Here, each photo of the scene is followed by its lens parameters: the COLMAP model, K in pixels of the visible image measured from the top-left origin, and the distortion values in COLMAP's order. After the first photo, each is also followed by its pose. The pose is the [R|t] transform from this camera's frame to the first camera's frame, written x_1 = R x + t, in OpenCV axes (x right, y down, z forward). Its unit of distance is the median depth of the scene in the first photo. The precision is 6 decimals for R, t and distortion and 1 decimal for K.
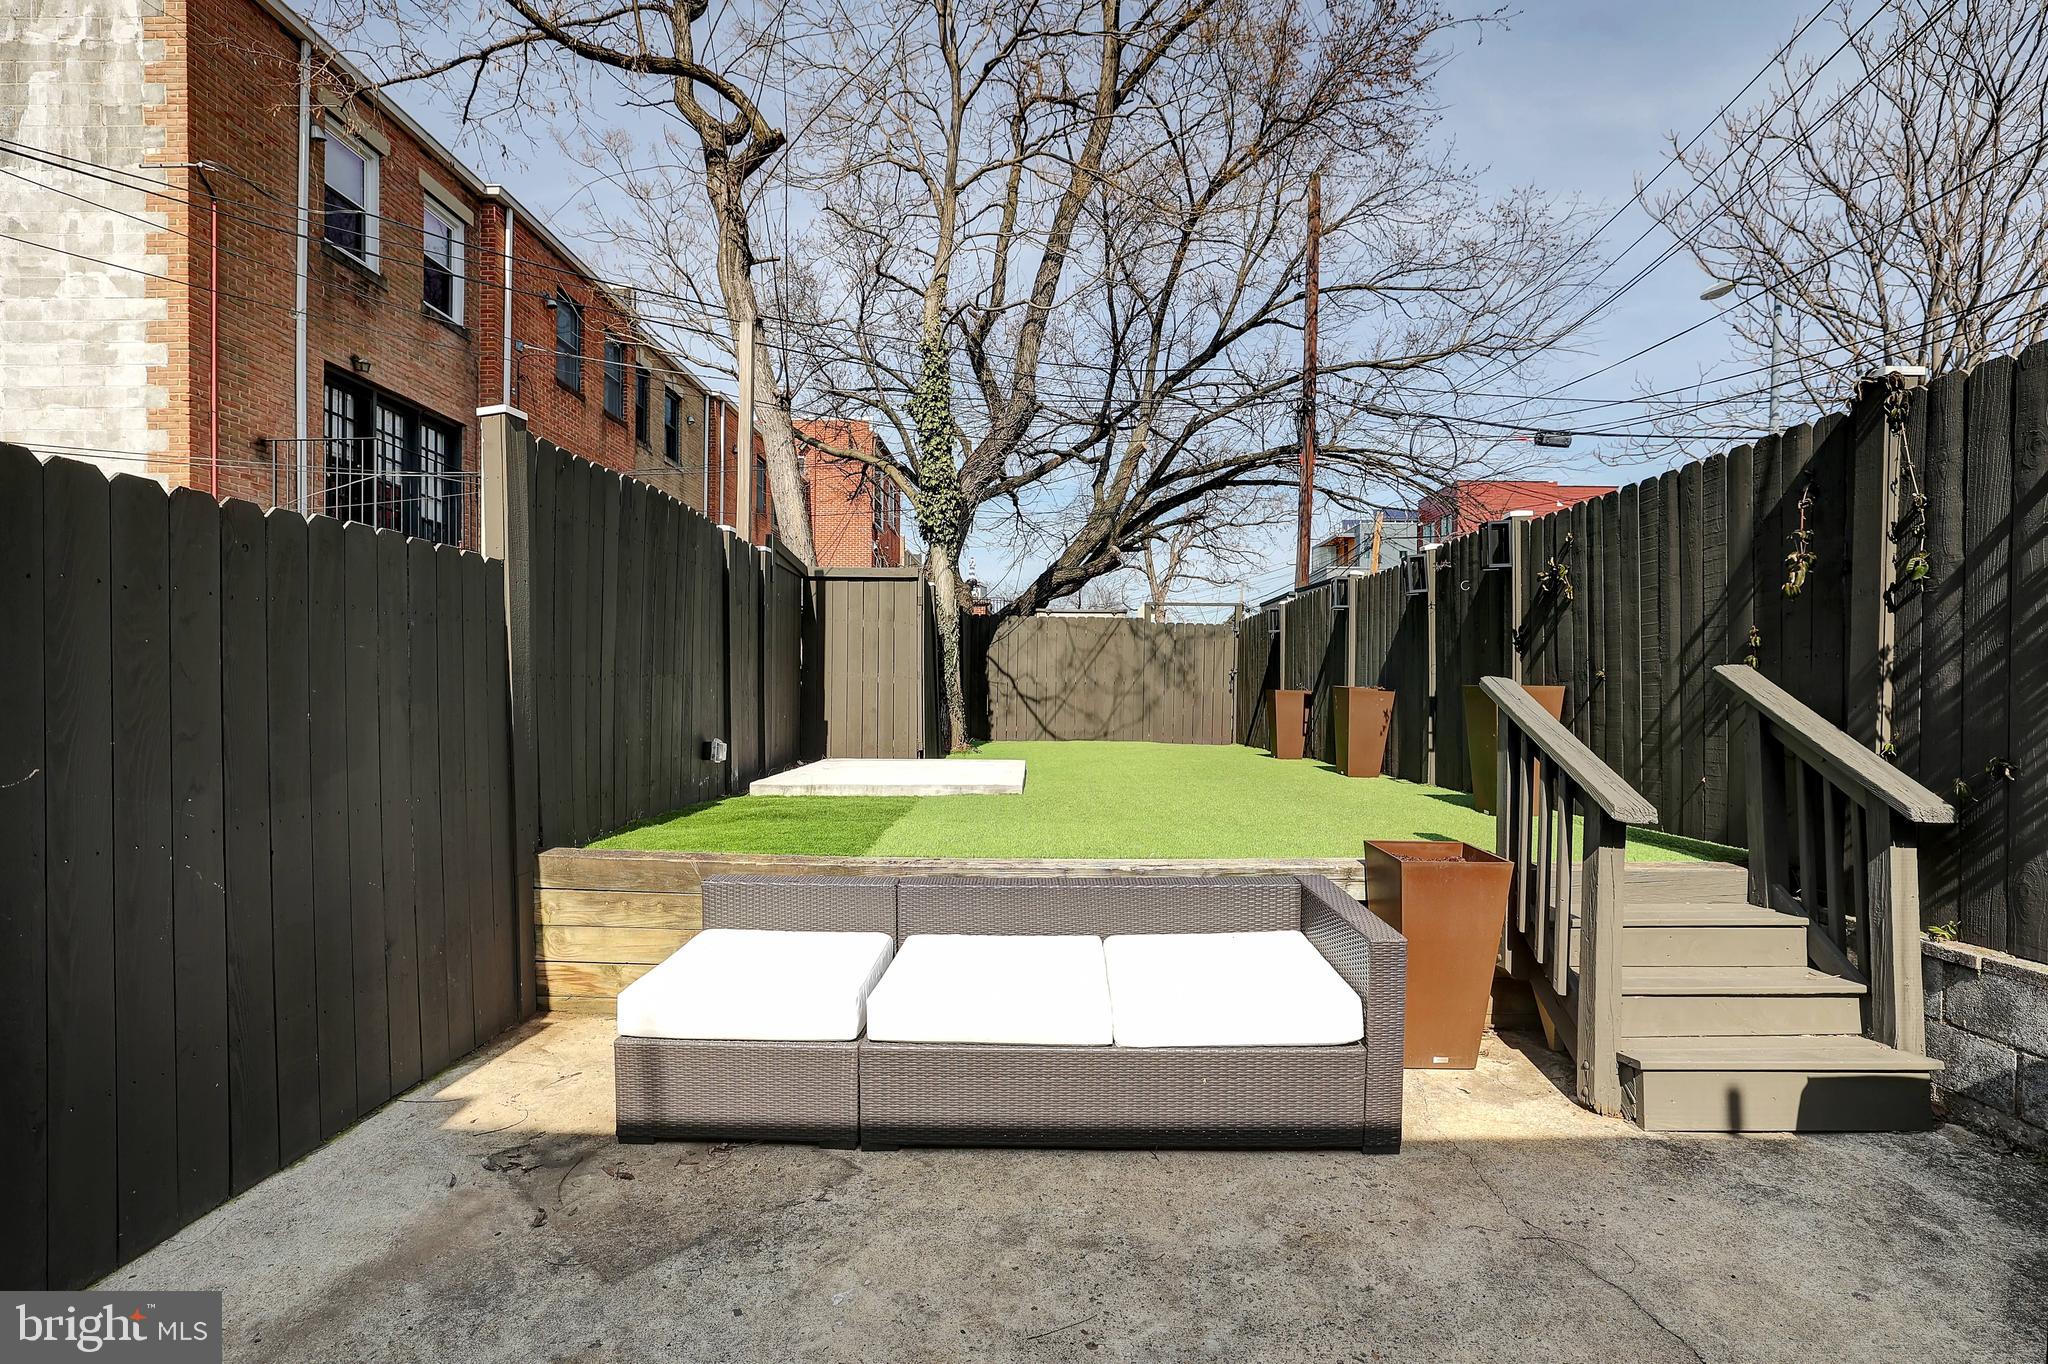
lens RADIAL K [[929.7, 0, 1028.1], [0, 929.7, 711.0], [0, 0, 1]] dist [-0.048197, 0.021033]
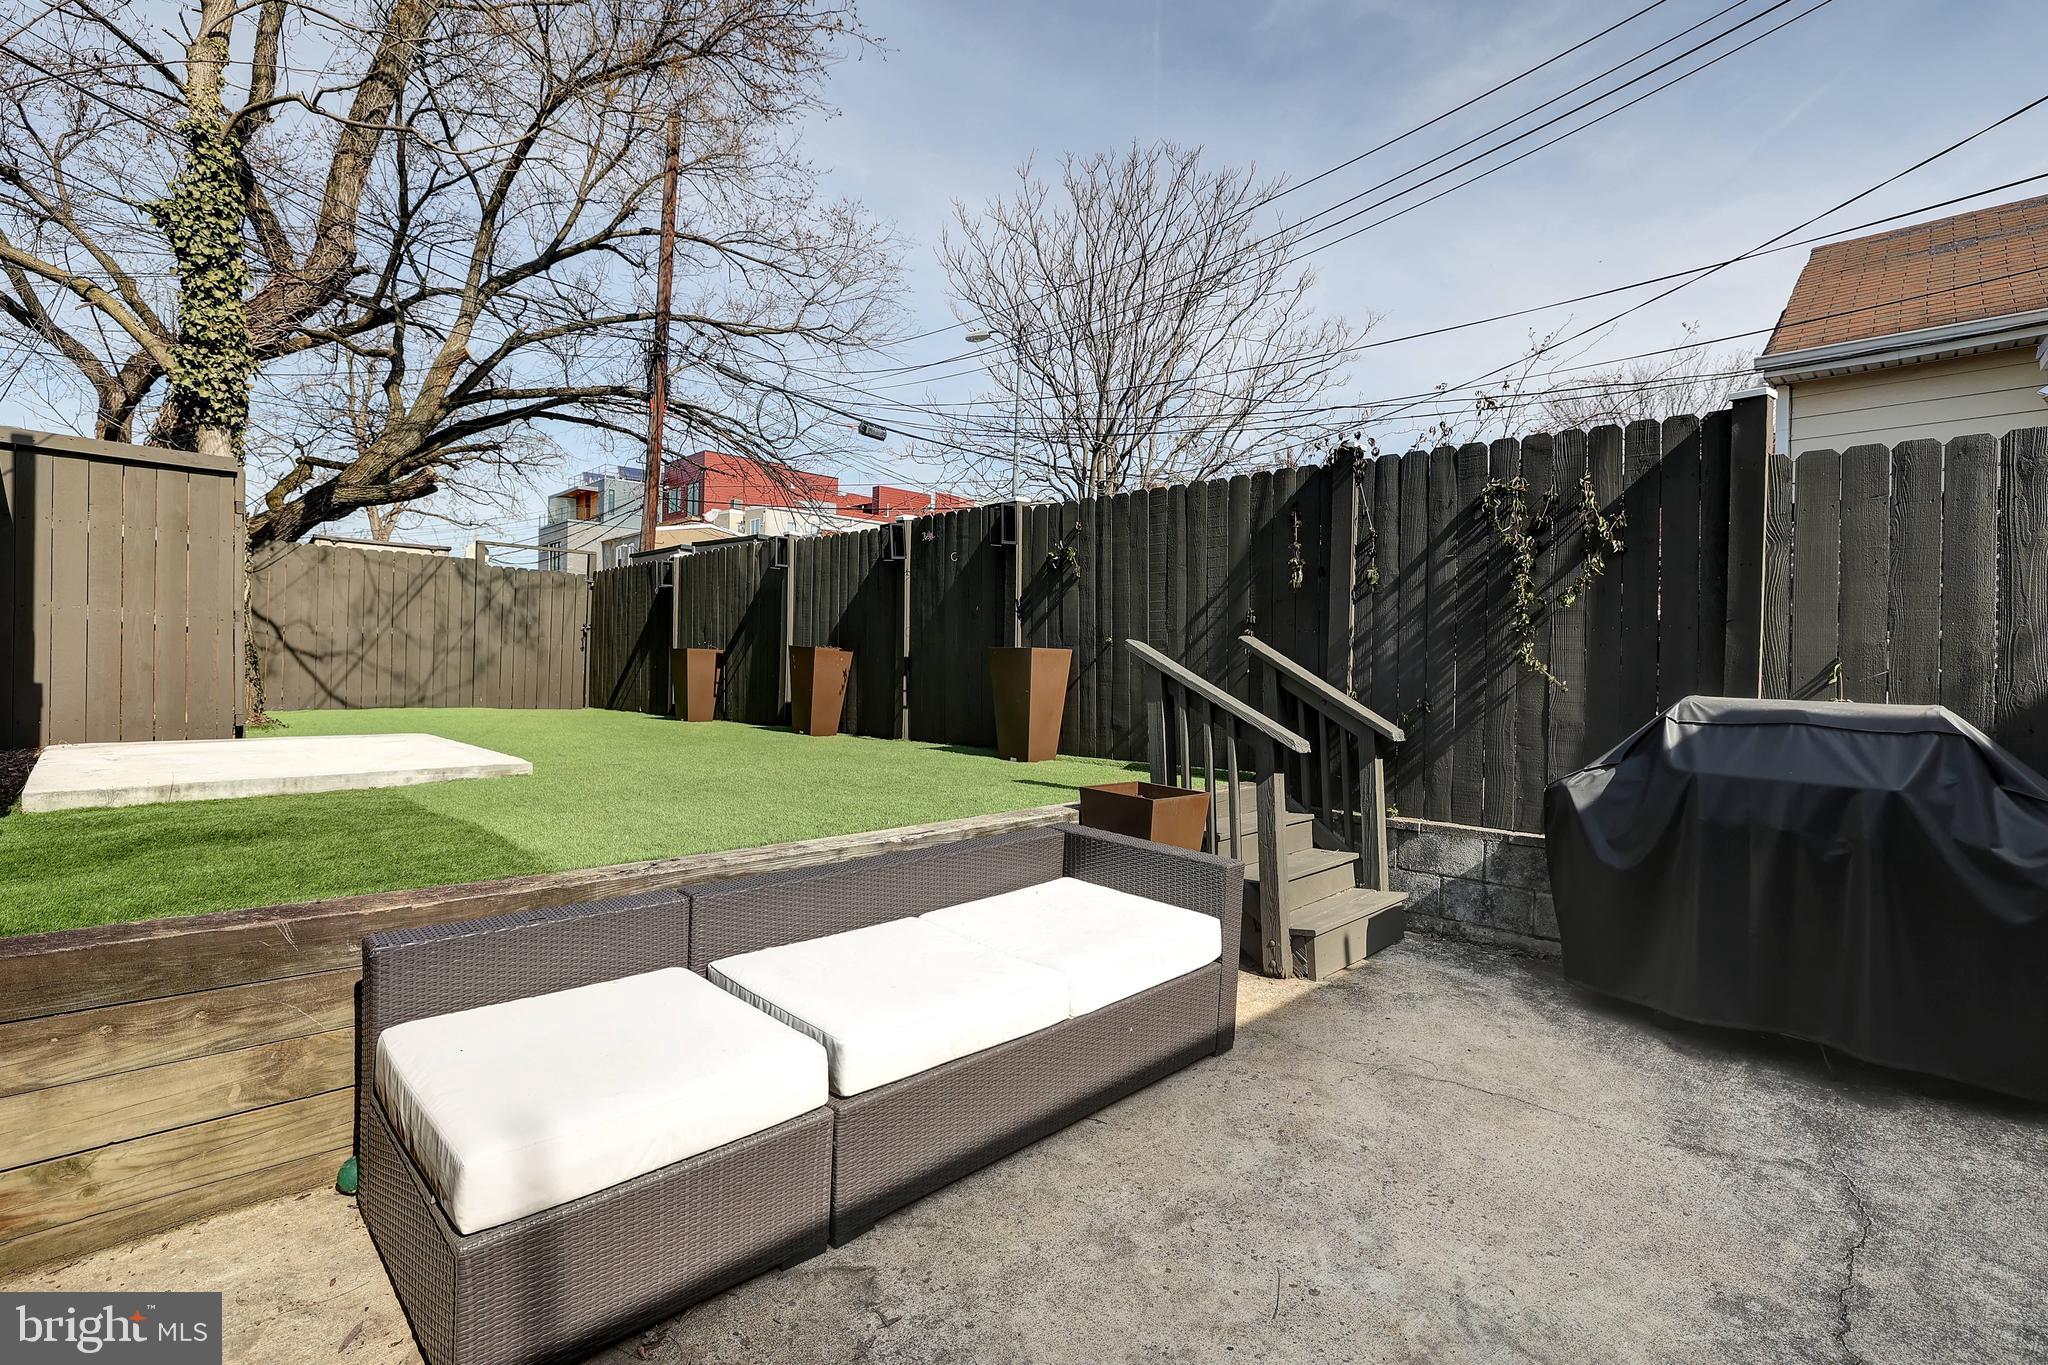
lens RADIAL K [[933.0, 0, 1021.9], [0, 933.0, 673.5], [0, 0, 1]] dist [-0.048618, 0.021460]
pose [[0.693235, 0.002196, 0.720708, -0.375746], [-0.002016, 0.999997, -0.001108, 0.006238], [-0.720709, -0.000684, 0.693238, 0.227455]]
